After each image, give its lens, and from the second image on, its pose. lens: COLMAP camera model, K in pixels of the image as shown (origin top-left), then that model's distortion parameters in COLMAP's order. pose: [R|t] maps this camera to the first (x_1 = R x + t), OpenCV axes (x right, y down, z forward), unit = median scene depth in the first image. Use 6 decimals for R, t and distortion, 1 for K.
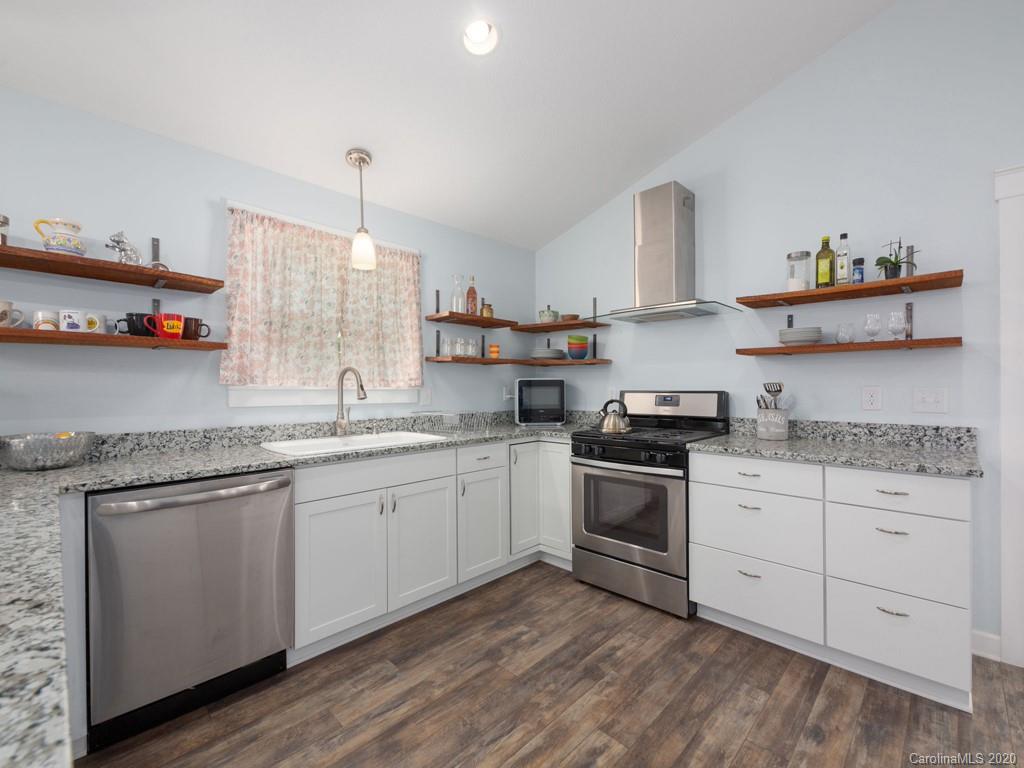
lens RADIAL K [[418.3, 0, 584.1], [0, 418.3, 387.1], [0, 0, 1]] dist [0.000108, -0.000140]
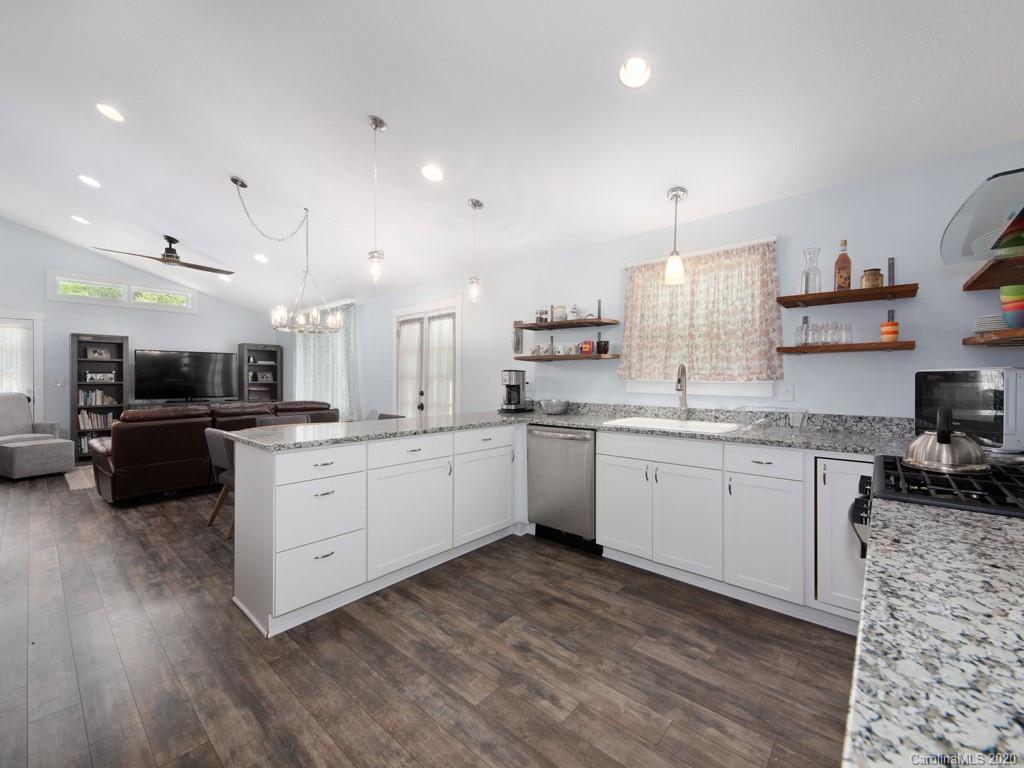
lens RADIAL K [[405.6, 0, 515.3], [0, 405.6, 381.9], [0, 0, 1]] dist [0.000644, -0.000520]
pose [[0.018163, 0.013295, -0.999747, 0.740629], [-0.003059, 0.999908, 0.013241, -0.012895], [0.999830, 0.002818, 0.018202, 0.567932]]
